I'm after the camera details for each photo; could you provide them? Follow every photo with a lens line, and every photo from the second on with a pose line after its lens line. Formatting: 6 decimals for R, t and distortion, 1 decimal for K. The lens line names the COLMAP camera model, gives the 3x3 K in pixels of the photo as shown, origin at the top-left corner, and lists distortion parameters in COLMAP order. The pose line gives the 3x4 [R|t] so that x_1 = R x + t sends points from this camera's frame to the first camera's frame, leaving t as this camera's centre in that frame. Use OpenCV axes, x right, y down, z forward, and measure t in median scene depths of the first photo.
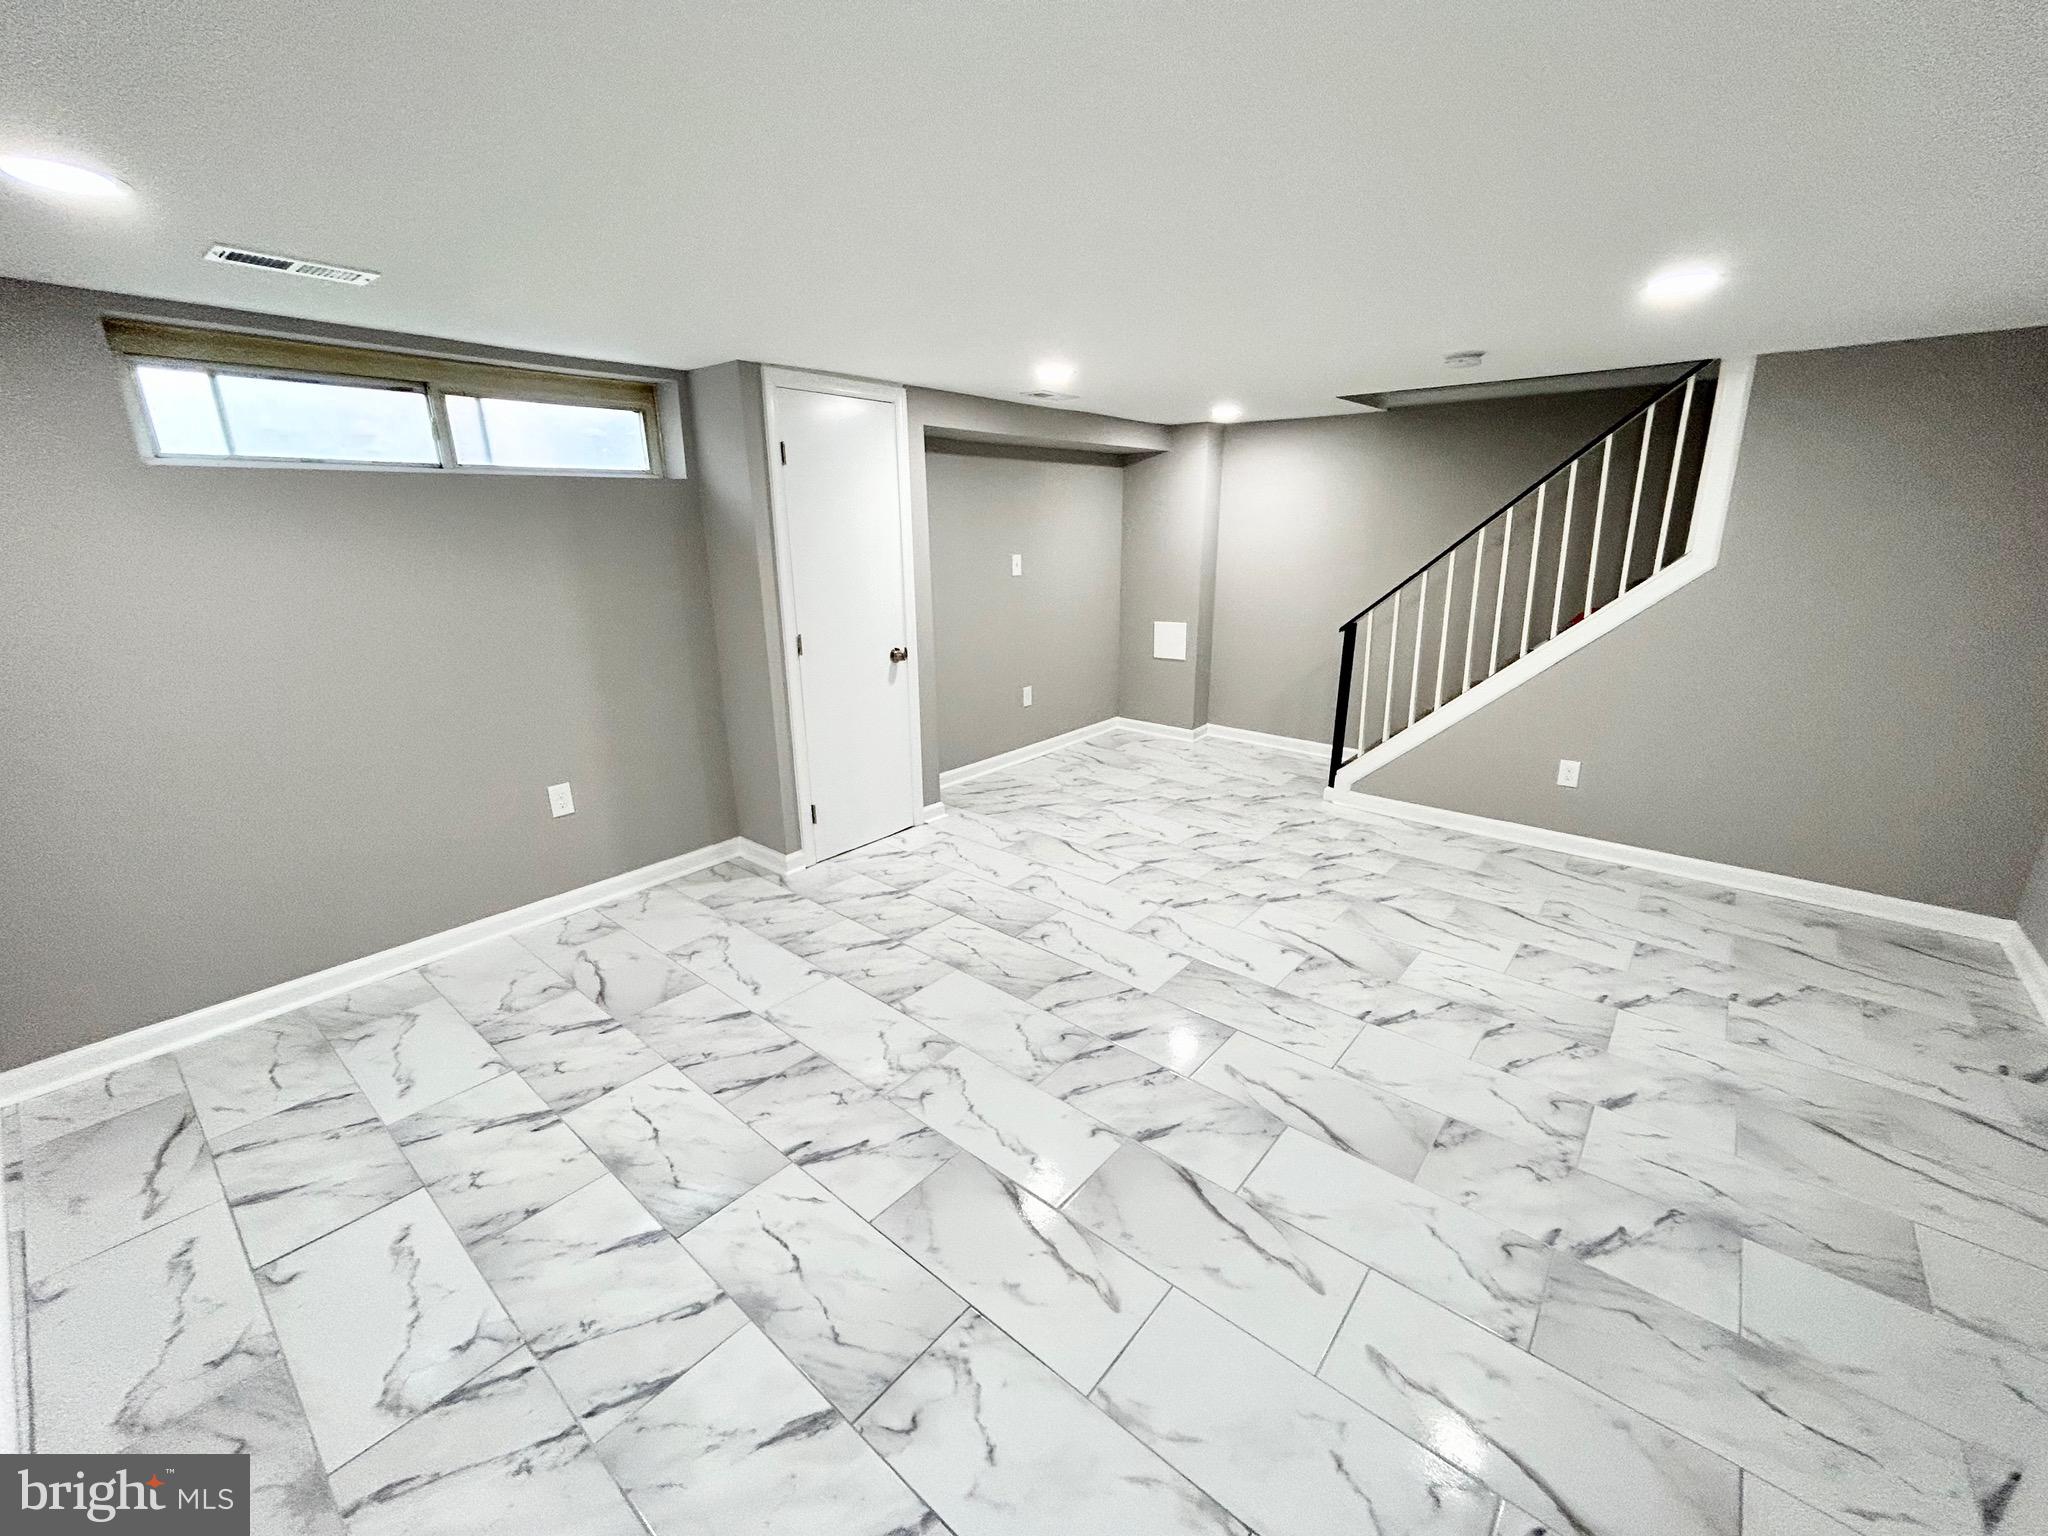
lens RADIAL K [[832.0, 0, 1026.1], [0, 832.0, 767.4], [0, 0, 1]] dist [-0.003325, 0.000710]
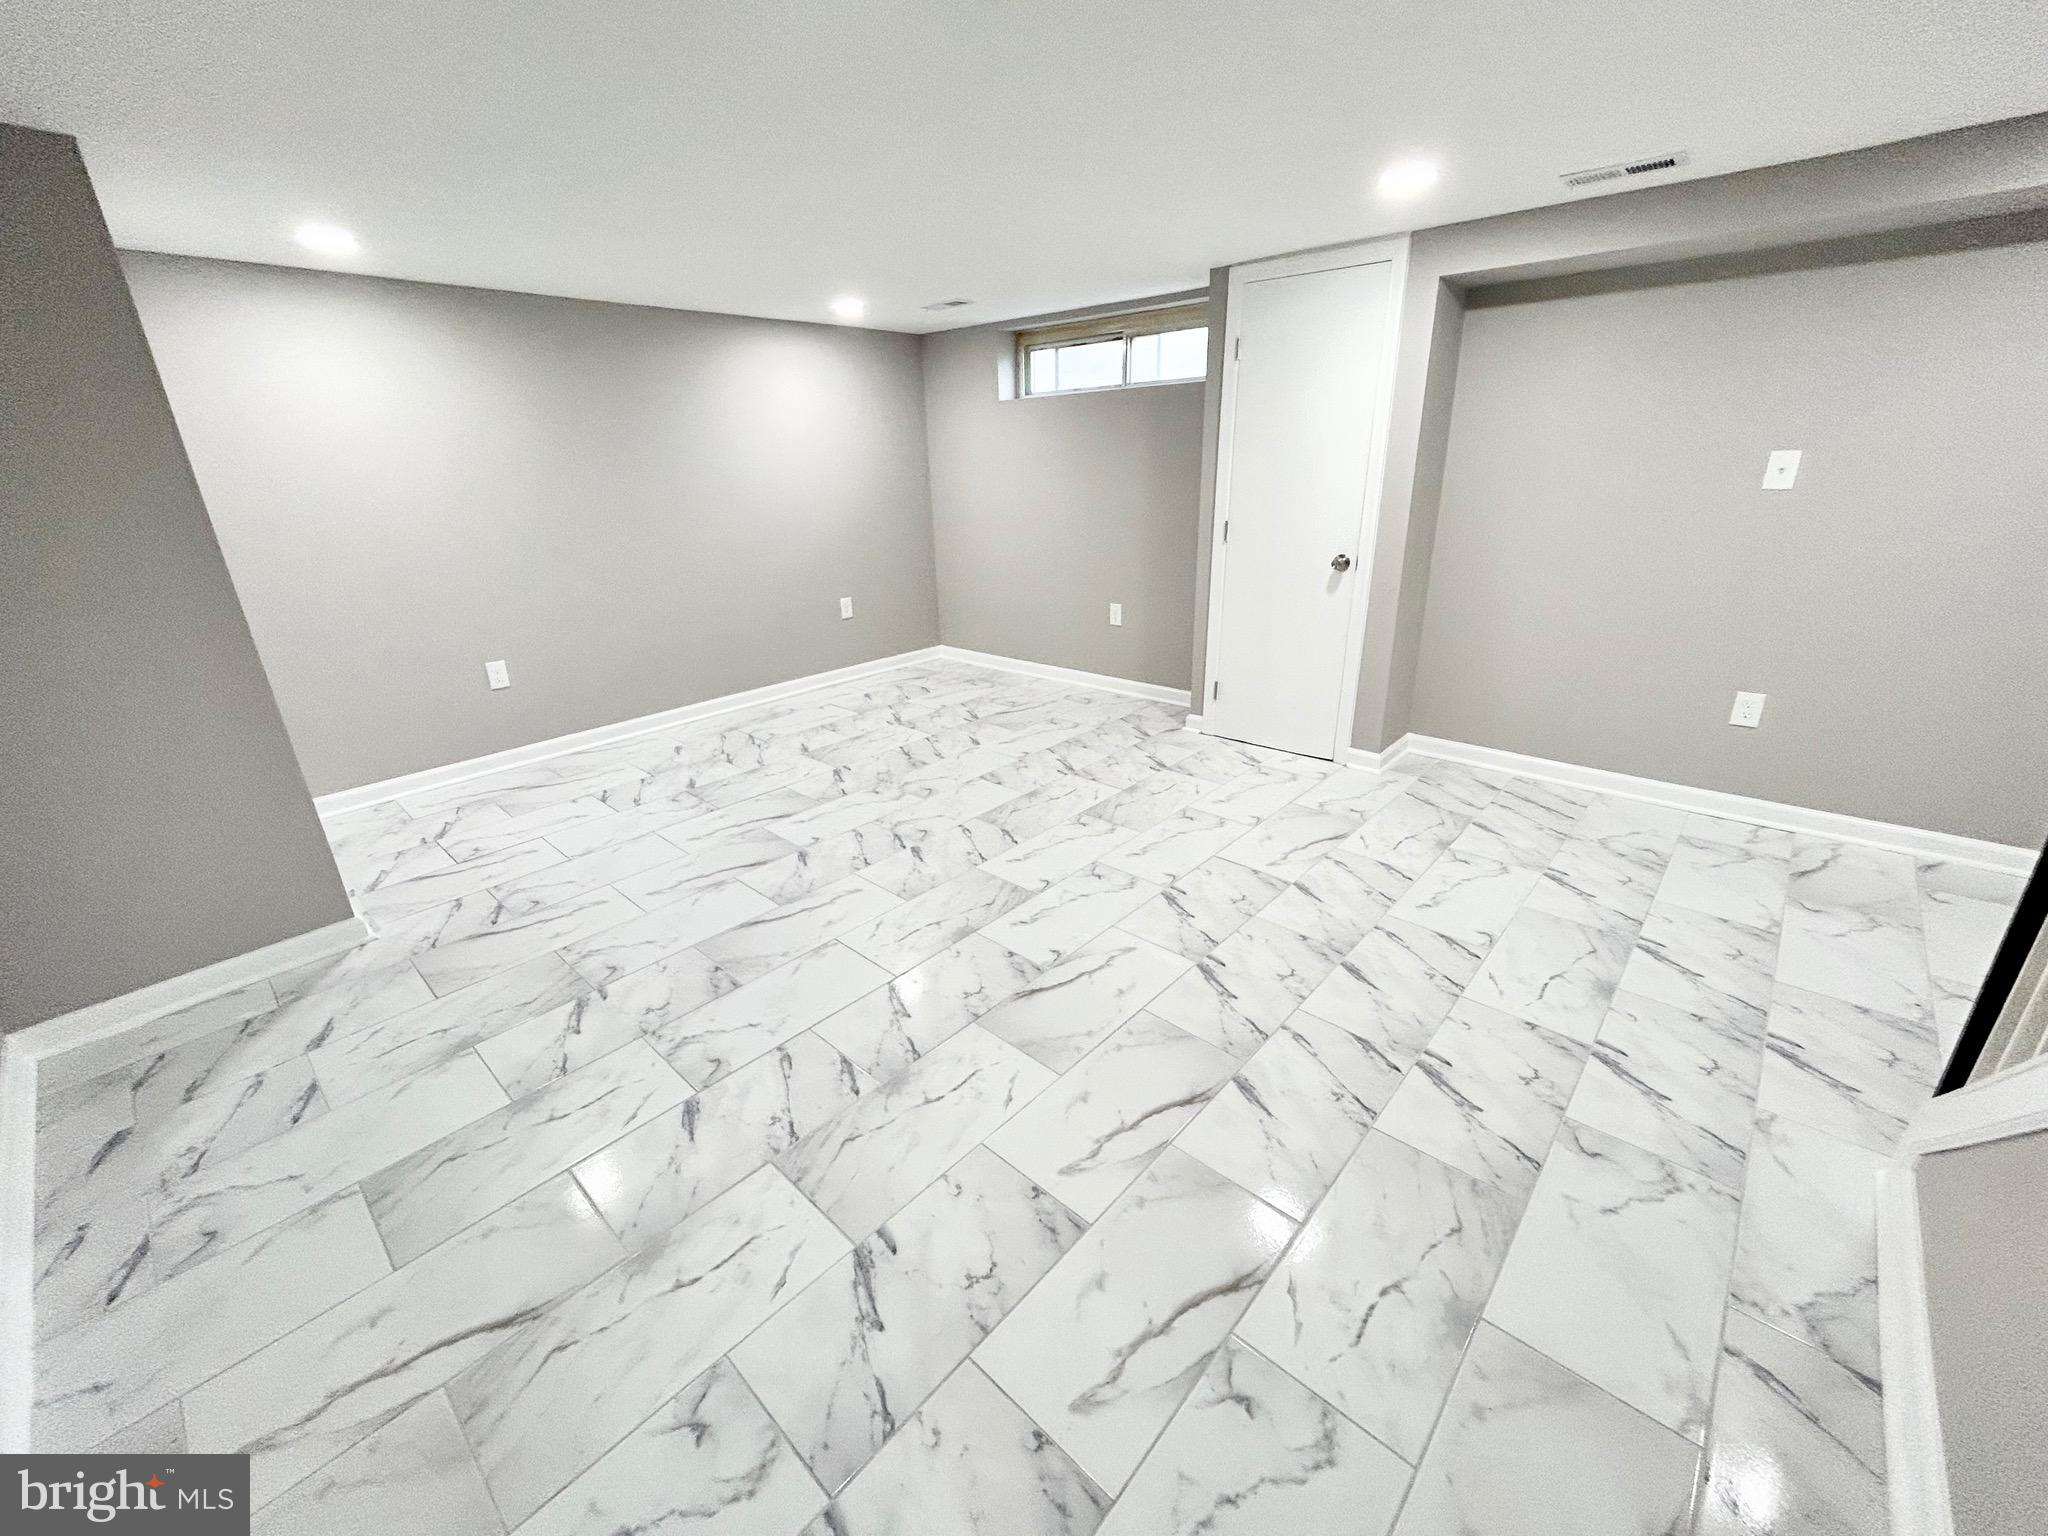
lens RADIAL K [[832.0, 0, 1019.0], [0, 832.0, 764.4], [0, 0, 1]] dist [-0.003325, 0.000710]
pose [[-0.051130, 0.358850, -0.931994, 1.060496], [-0.256800, 0.897111, 0.359507, -0.238389], [0.965111, 0.257717, 0.046283, 0.933267]]
